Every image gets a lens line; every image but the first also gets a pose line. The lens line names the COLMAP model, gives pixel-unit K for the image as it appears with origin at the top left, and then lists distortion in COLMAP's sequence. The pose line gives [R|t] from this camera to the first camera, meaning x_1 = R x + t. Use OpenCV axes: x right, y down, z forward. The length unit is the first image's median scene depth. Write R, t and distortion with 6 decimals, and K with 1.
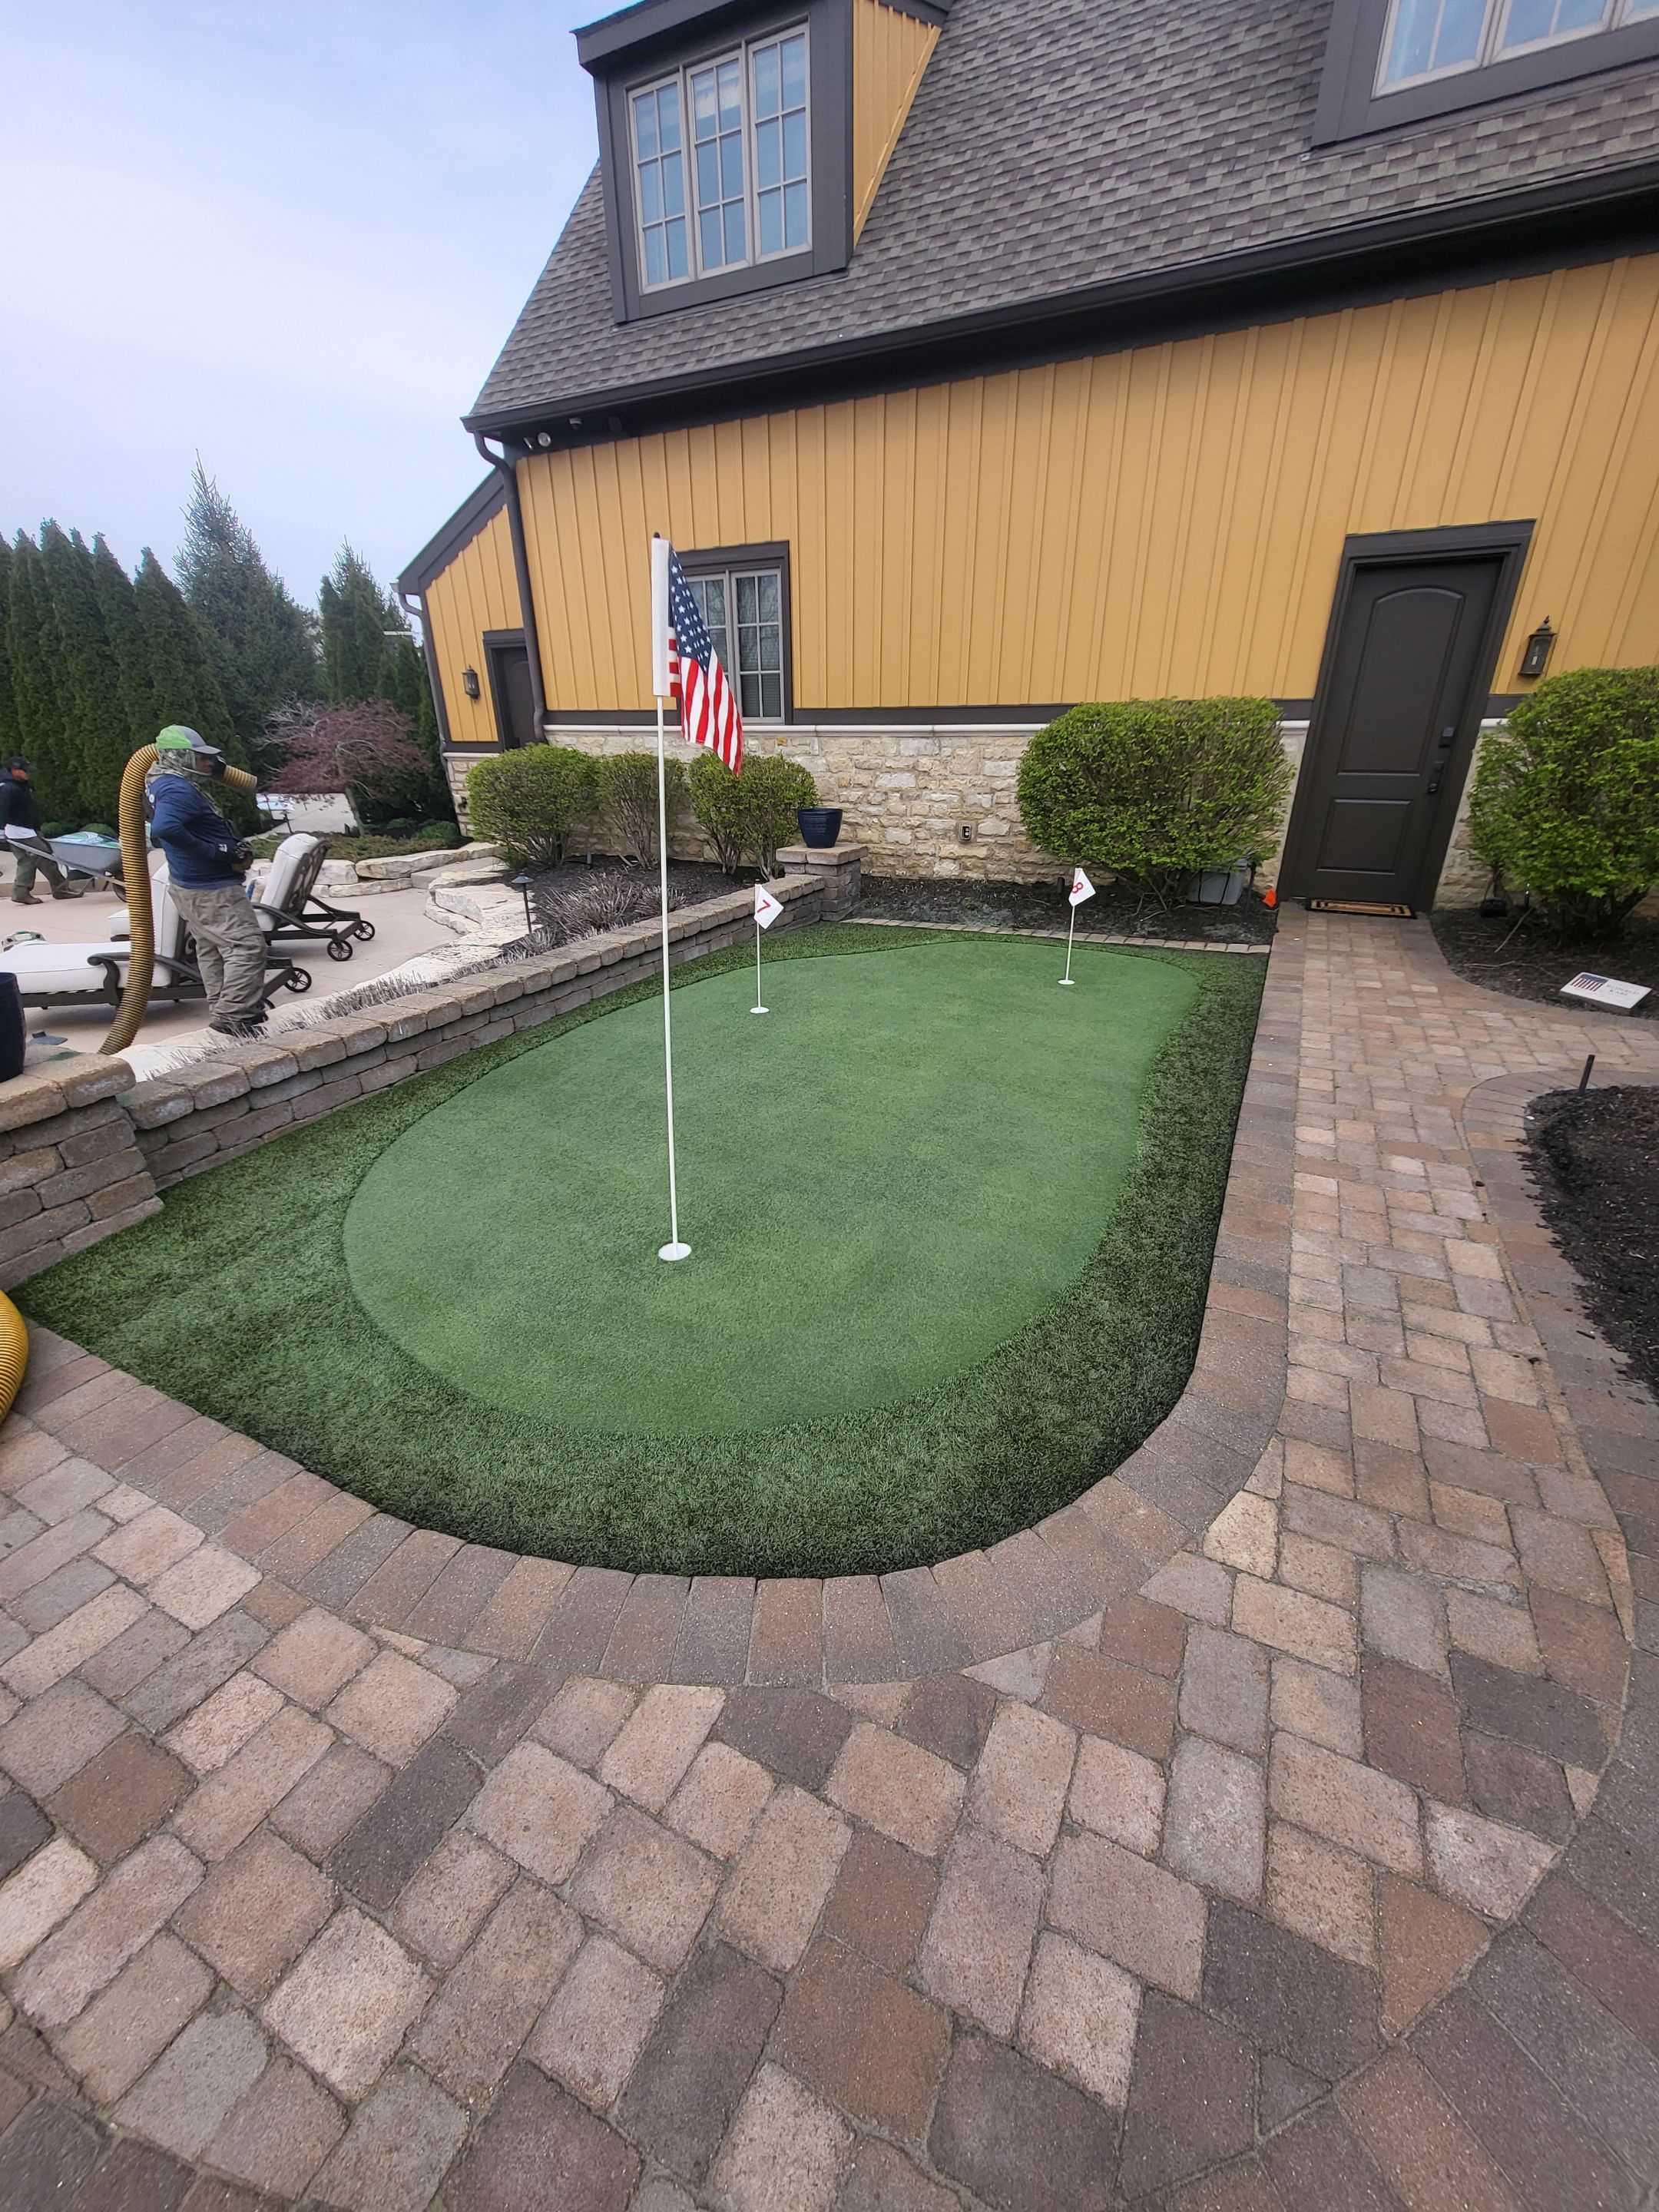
lens RADIAL K [[861.7, 0, 829.5], [0, 861.7, 1106.0], [0, 0, 1]] dist [-0.012085, -0.000030]
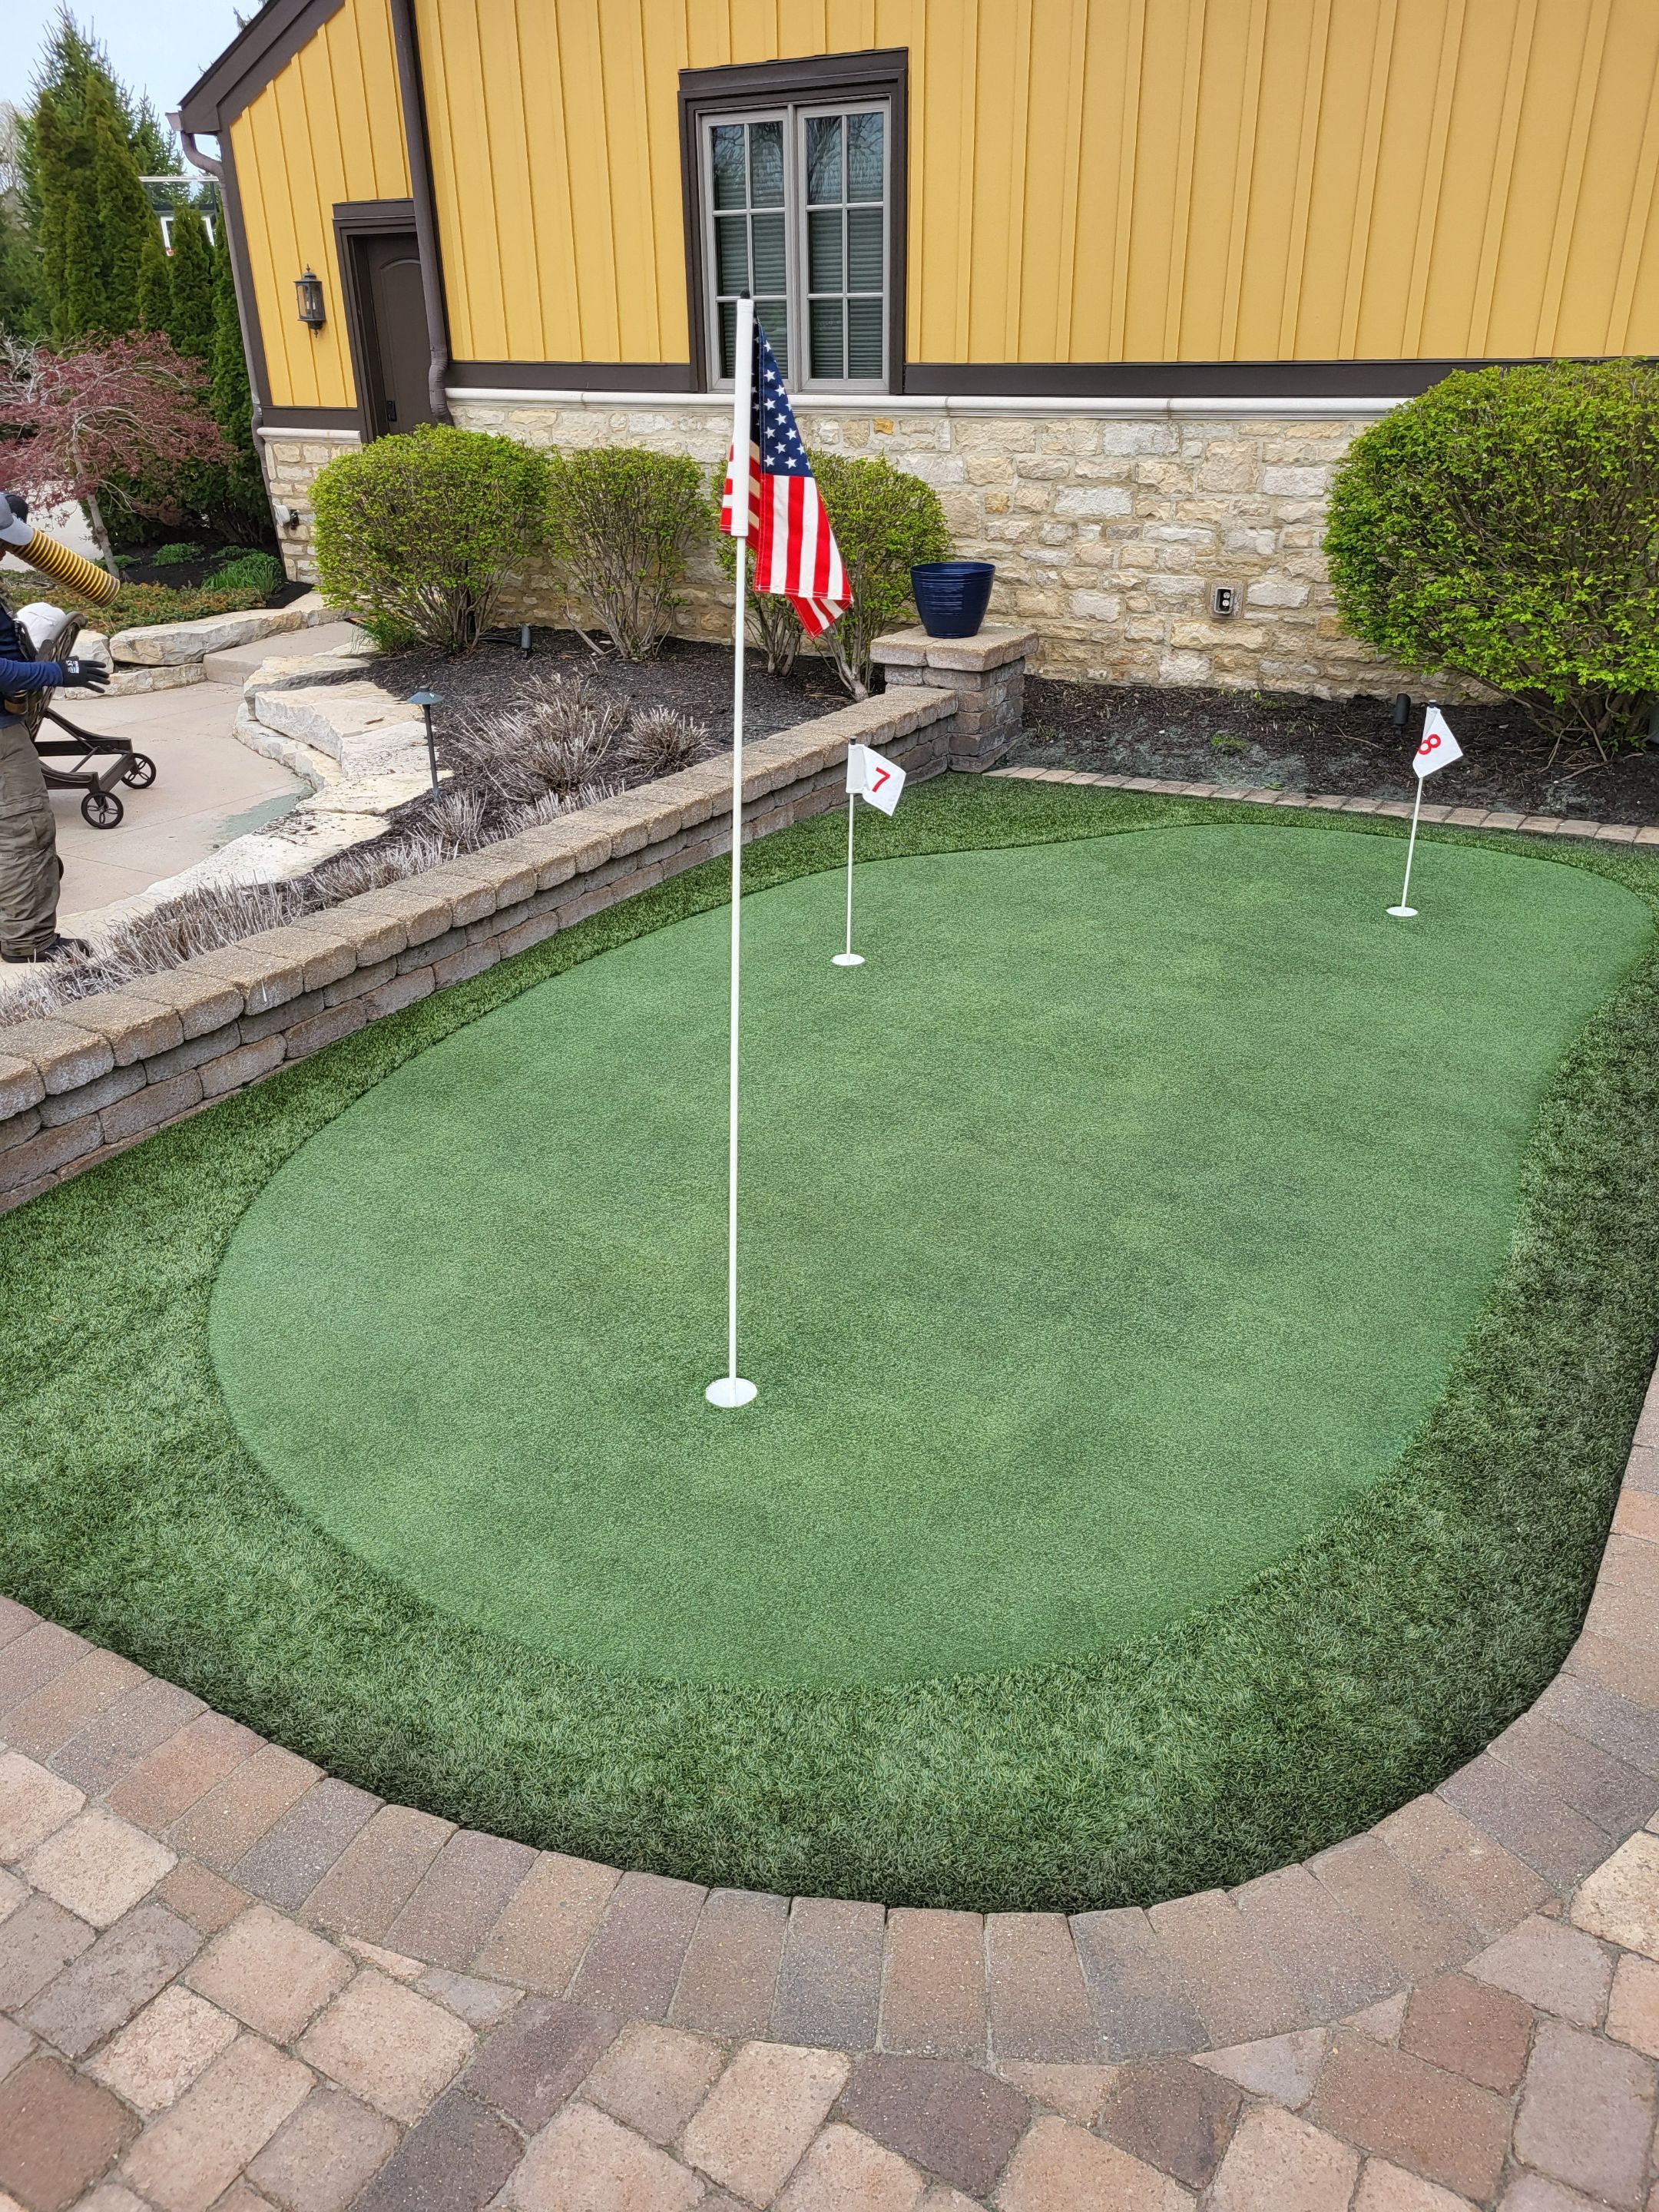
lens RADIAL K [[1657.6, 0, 773.3], [0, 1657.6, 1107.3], [0, 0, 1]] dist [0.043848, -0.038395]
pose [[0.995229, 0.026949, -0.093772, -0.036734], [-0.024153, 0.999233, 0.030826, -0.068014], [0.094531, -0.028415, 0.995116, -0.173060]]
